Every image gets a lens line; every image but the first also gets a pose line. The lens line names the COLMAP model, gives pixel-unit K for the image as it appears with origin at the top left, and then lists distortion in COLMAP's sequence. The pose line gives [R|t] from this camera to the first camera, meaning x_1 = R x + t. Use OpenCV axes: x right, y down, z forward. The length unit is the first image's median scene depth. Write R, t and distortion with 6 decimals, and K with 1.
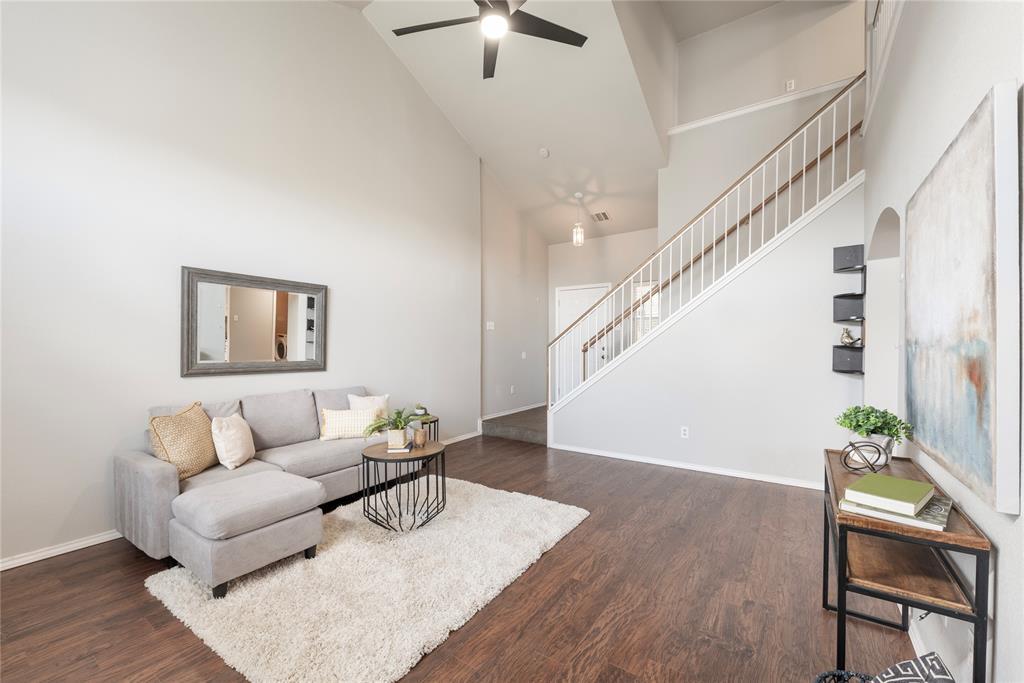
lens RADIAL K [[419.0, 0, 506.7], [0, 419.0, 348.7], [0, 0, 1]] dist [0.000158, -0.000767]
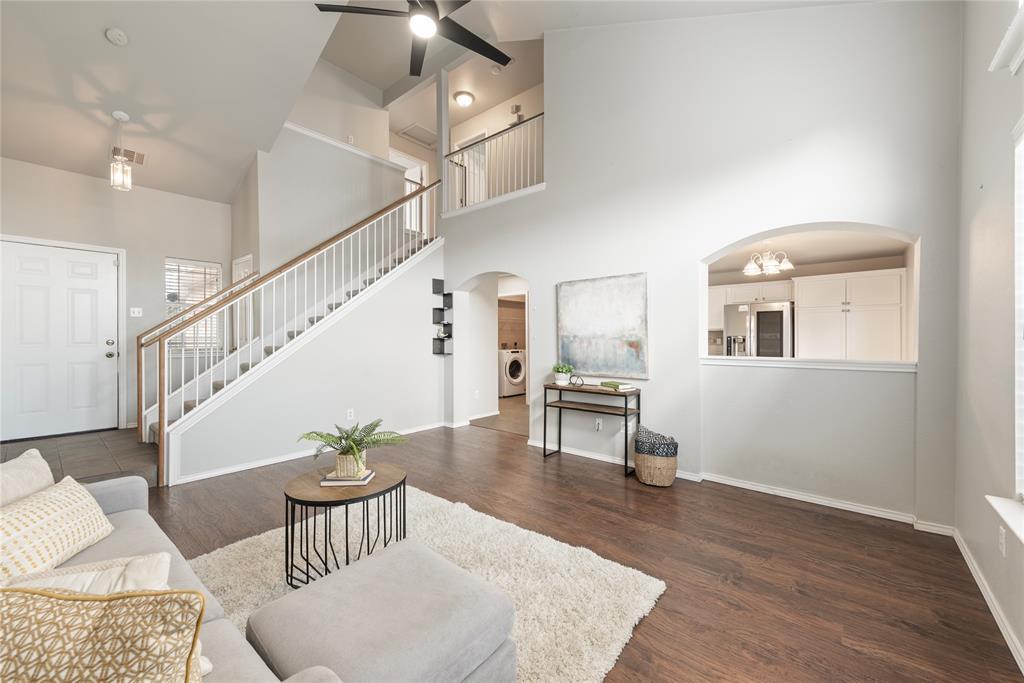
lens RADIAL K [[408.5, 0, 517.2], [0, 408.5, 340.2], [0, 0, 1]] dist [0.008754, -0.001062]
pose [[0.060915, -0.003814, 0.998136, -0.789246], [0.011566, 0.999928, 0.003115, -0.000732], [-0.998076, 0.011355, 0.060954, 0.571009]]
